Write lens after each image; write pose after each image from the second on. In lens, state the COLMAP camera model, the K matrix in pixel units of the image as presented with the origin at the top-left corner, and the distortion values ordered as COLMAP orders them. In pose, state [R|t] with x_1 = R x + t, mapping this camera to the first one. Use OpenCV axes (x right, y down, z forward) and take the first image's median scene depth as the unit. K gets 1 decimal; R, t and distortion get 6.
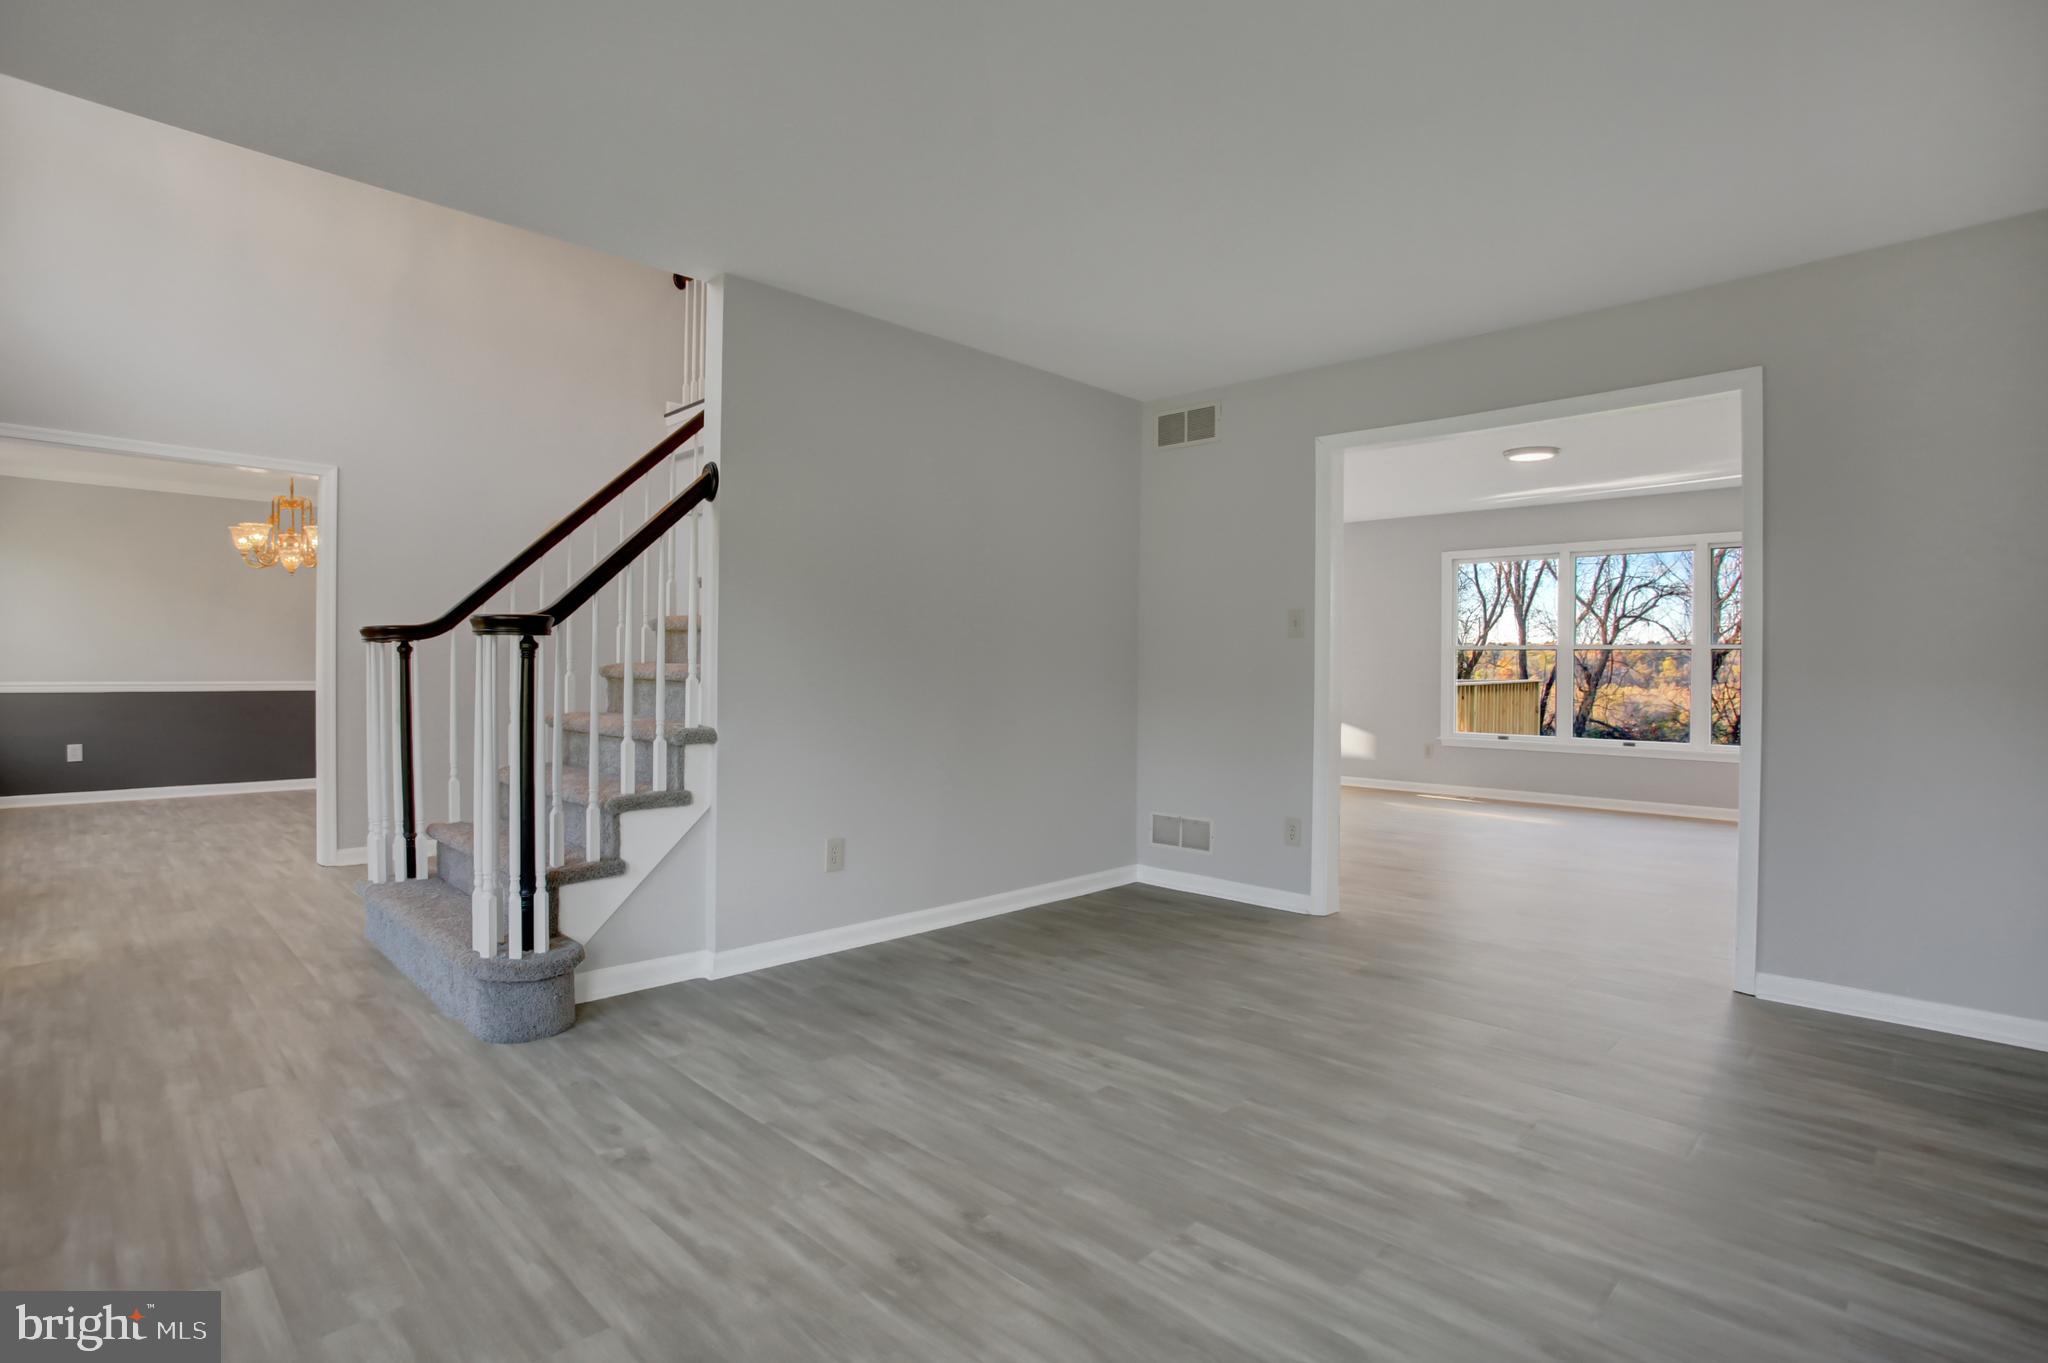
lens RADIAL K [[1002.0, 0, 1035.4], [0, 1002.0, 670.5], [0, 0, 1]] dist [-0.059866, 0.024724]
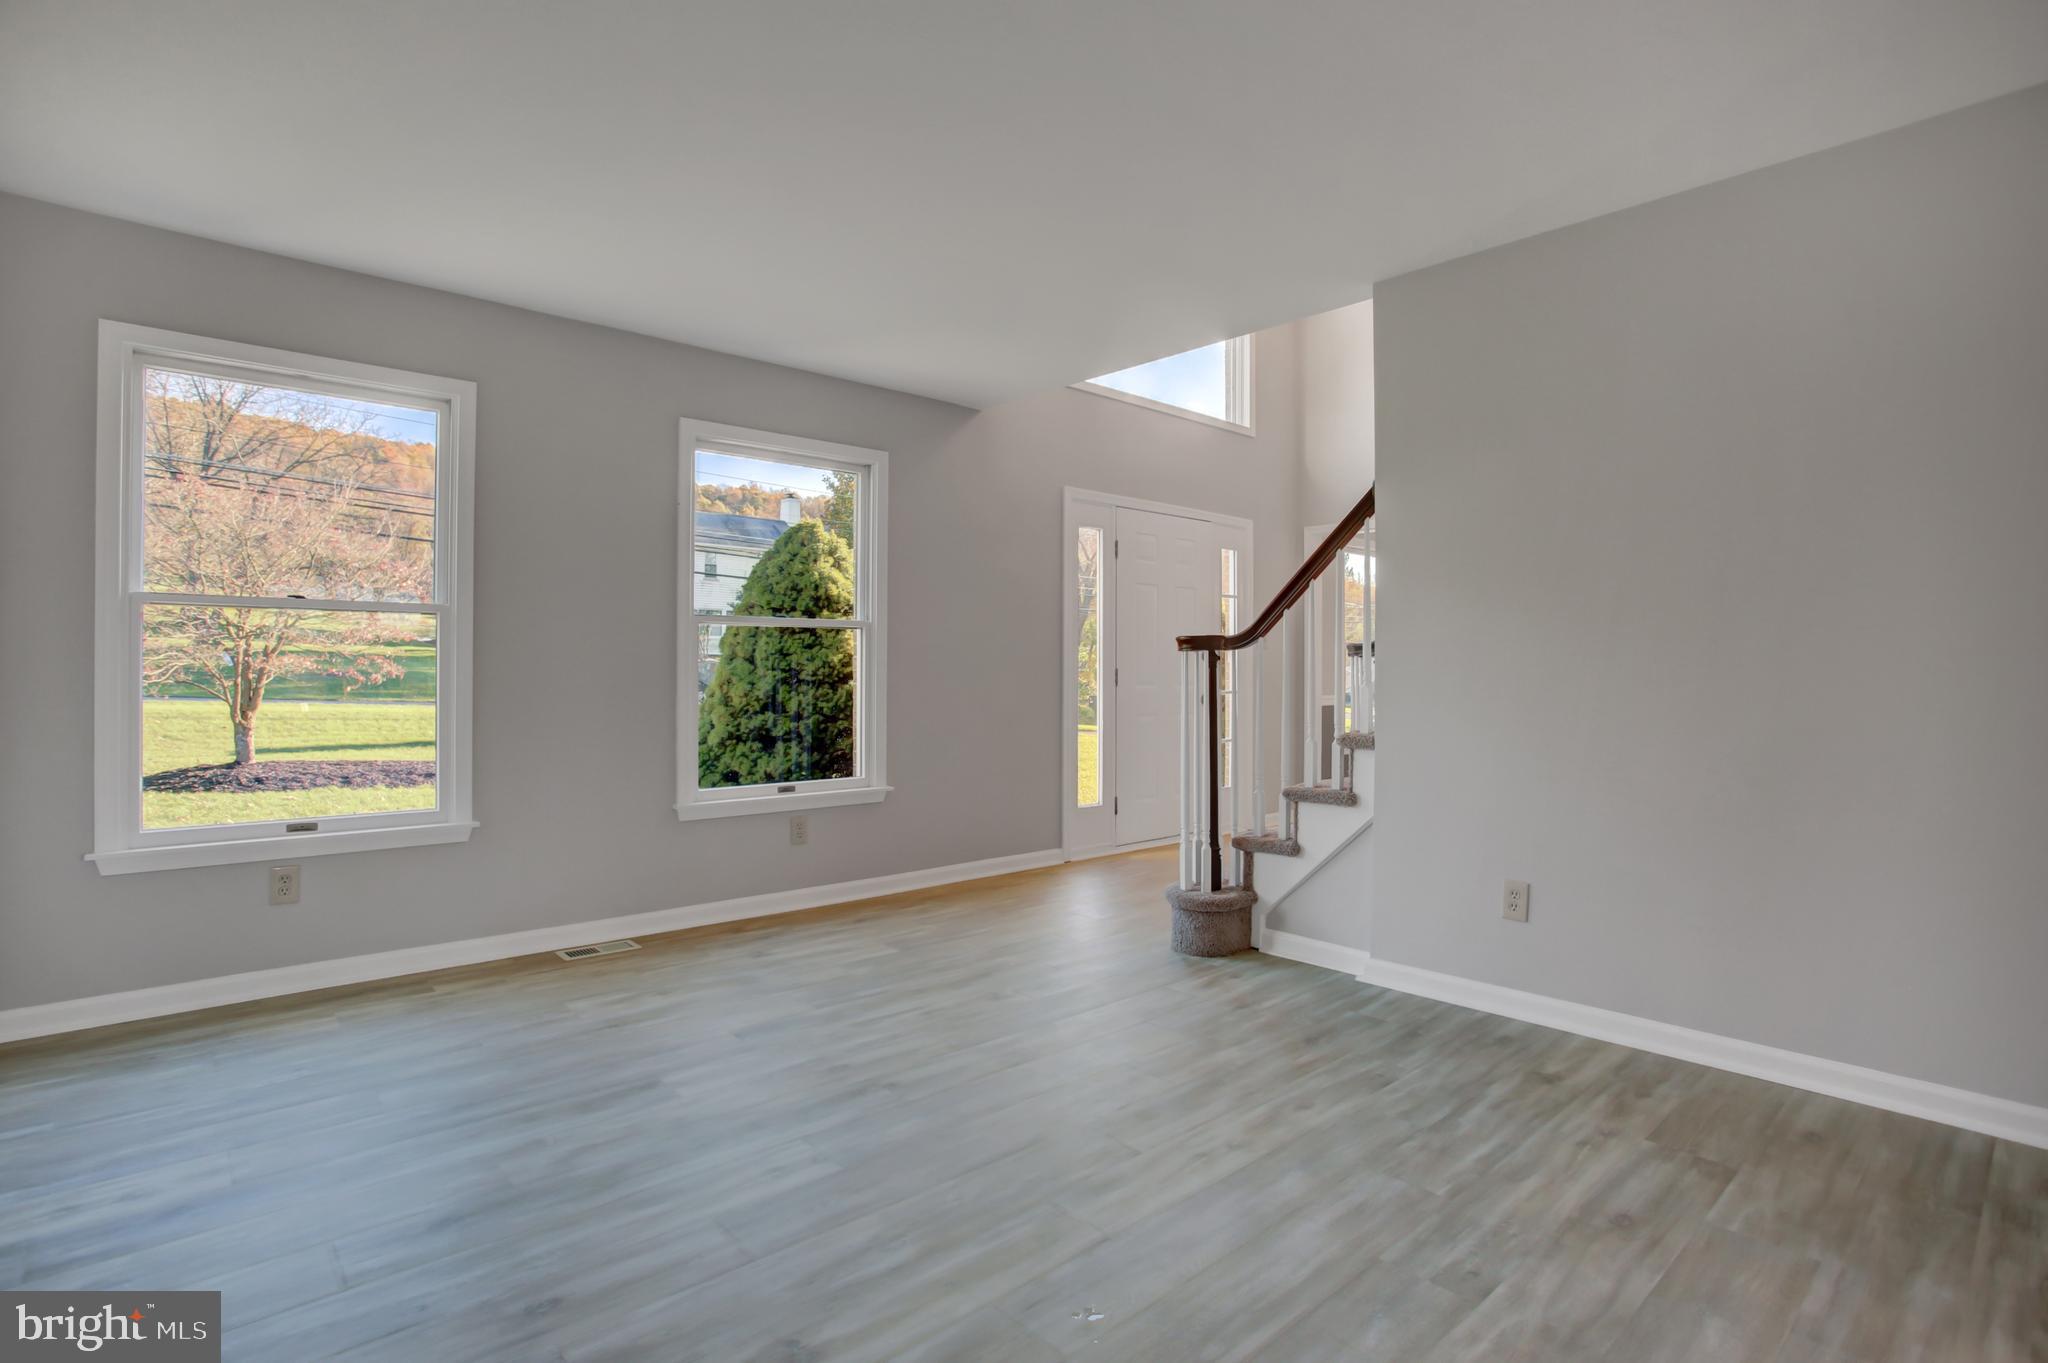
lens RADIAL K [[1002.0, 0, 1035.4], [0, 1002.0, 670.5], [0, 0, 1]] dist [-0.059866, 0.024724]
pose [[-0.059020, -0.010738, -0.998199, 0.775859], [-0.007156, 0.999921, -0.010333, 0.005747], [0.998231, 0.006533, -0.059092, 0.784035]]
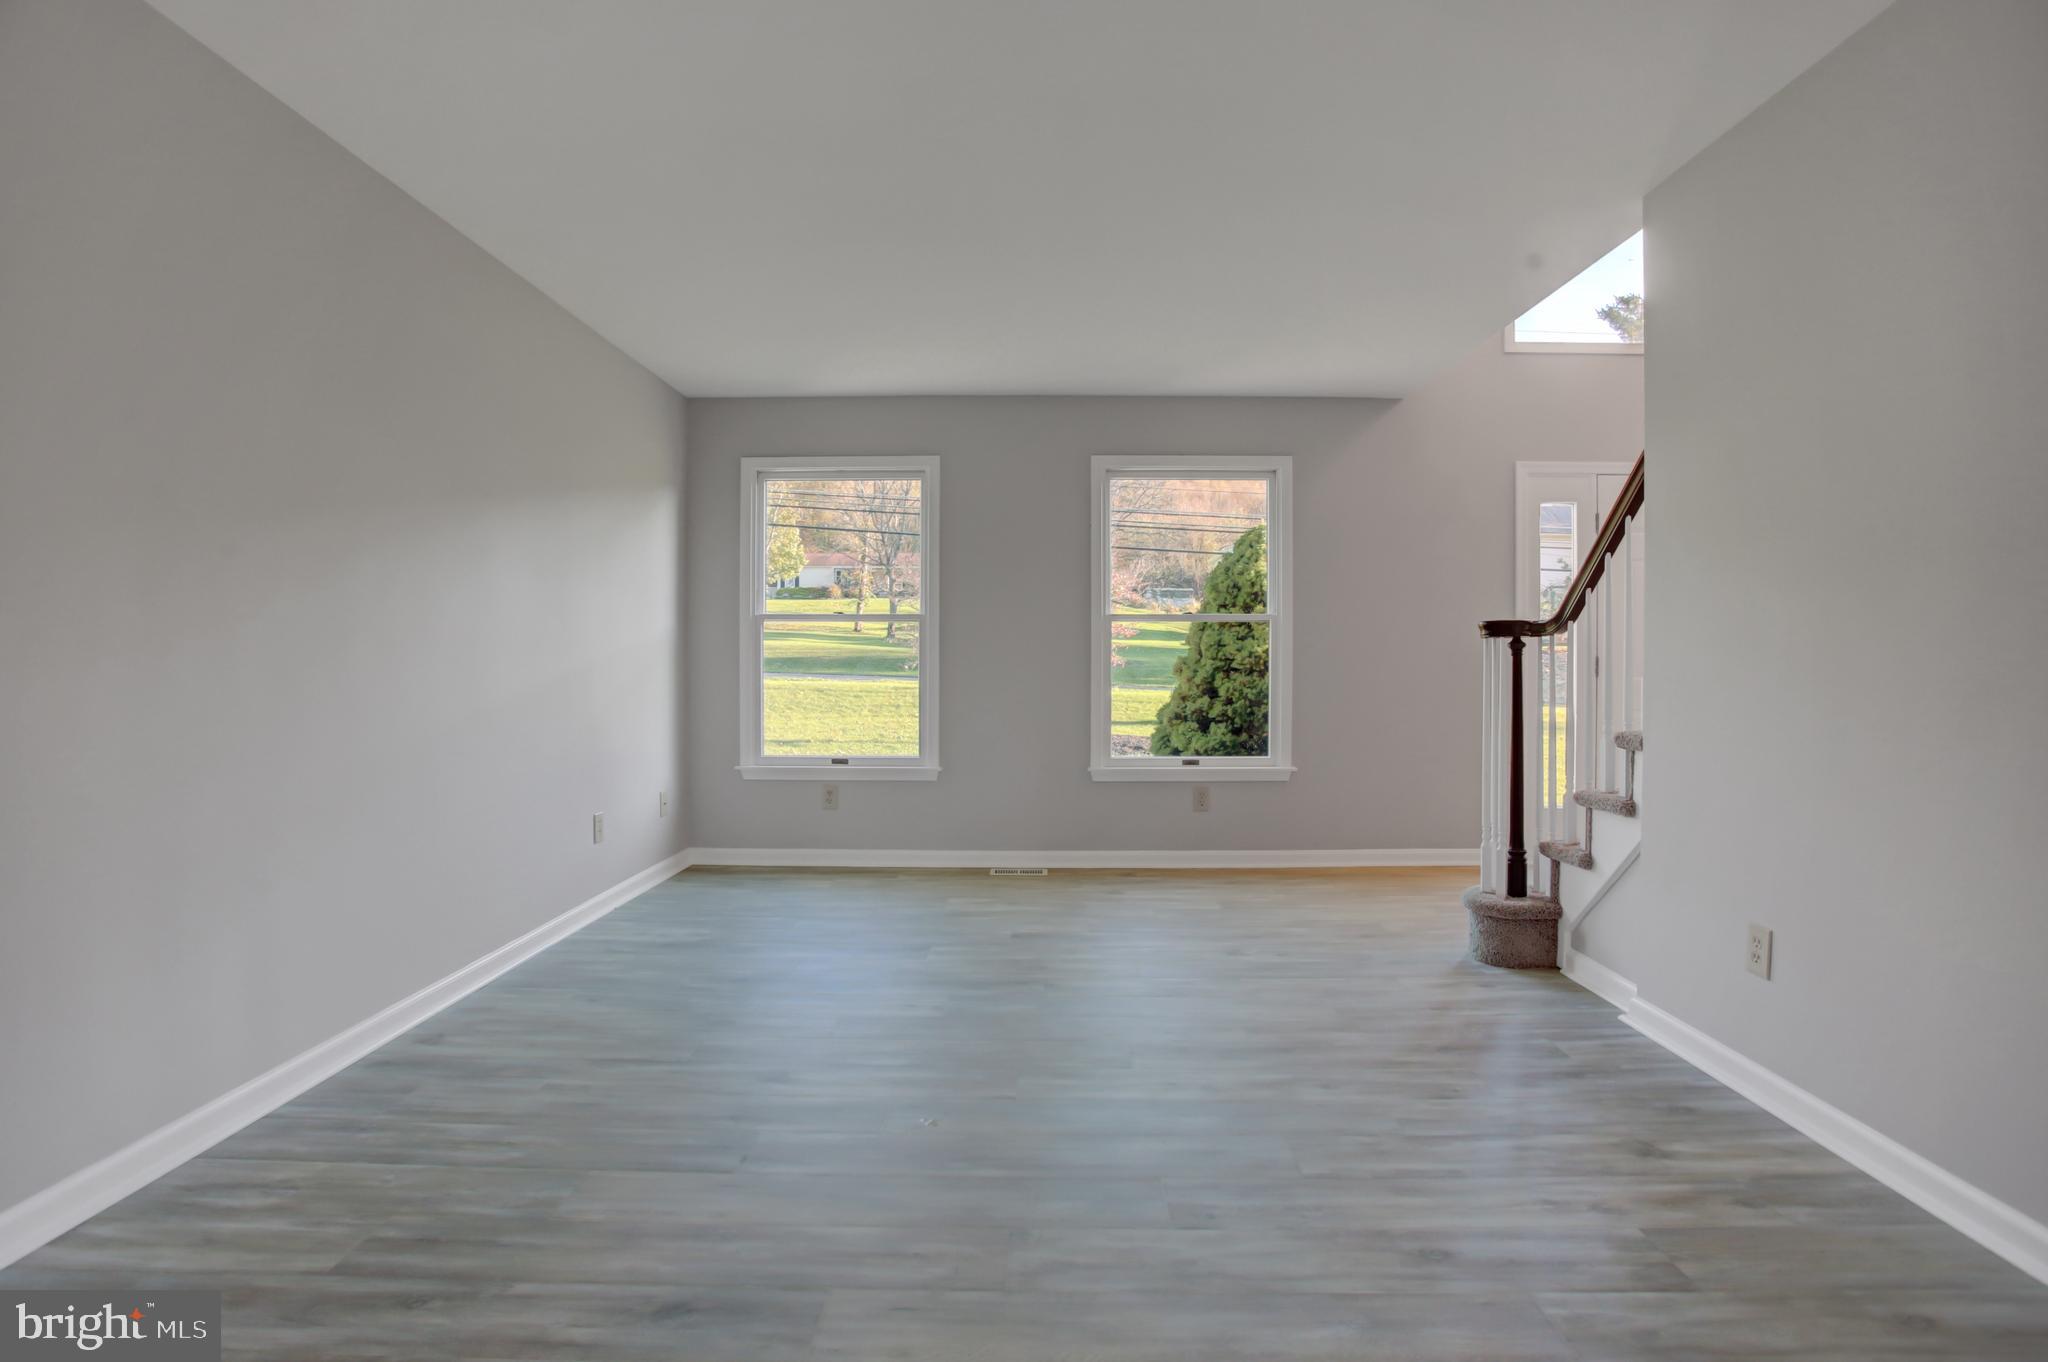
lens RADIAL K [[1002.0, 0, 1035.4], [0, 1002.0, 670.0], [0, 0, 1]] dist [-0.059866, 0.024724]
pose [[-0.724827, -0.001925, -0.688928, 0.698609], [-0.008253, 0.999949, 0.005889, 0.002575], [0.688882, 0.009955, -0.724806, 1.368471]]
